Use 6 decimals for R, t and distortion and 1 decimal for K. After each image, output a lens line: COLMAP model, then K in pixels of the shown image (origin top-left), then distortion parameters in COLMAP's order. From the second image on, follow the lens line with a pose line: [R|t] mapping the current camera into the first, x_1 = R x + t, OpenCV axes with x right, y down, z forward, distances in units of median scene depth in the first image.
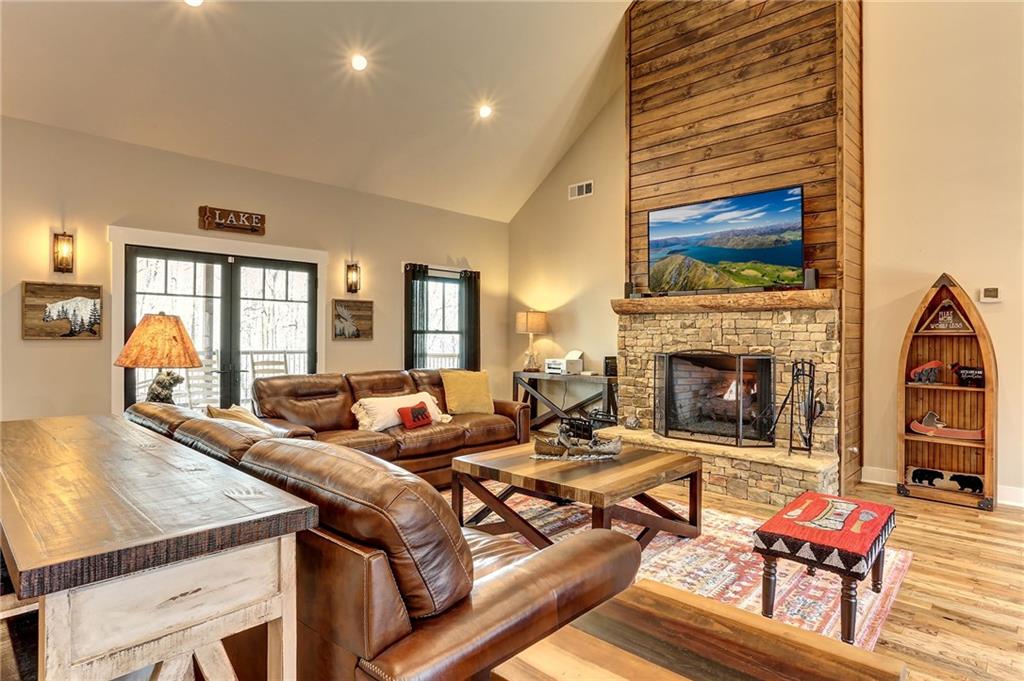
lens RADIAL K [[558.5, 0, 512.0], [0, 558.5, 340.5], [0, 0, 1]] dist [-0.003825, 0.000258]
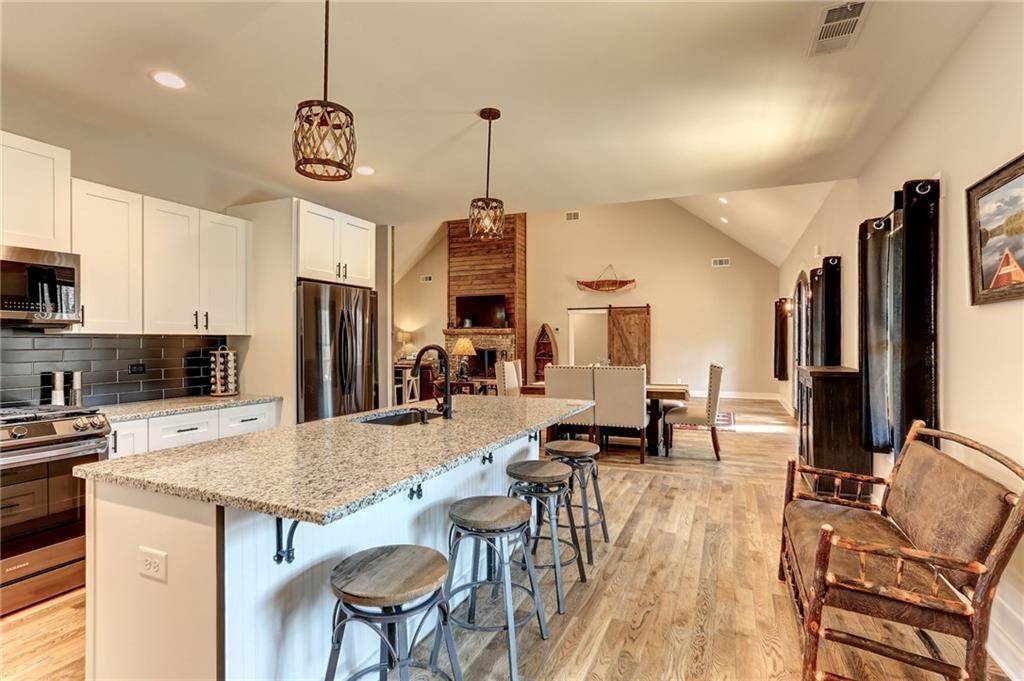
lens RADIAL K [[498.5, 0, 512.0], [0, 498.5, 340.5], [0, 0, 1]] dist [-0.000576, 0.000043]
pose [[0.937097, 0.004400, 0.349041, -0.361987], [0.000532, 0.999901, -0.014033, 0.015444], [-0.349068, 0.013336, 0.937003, -1.425530]]
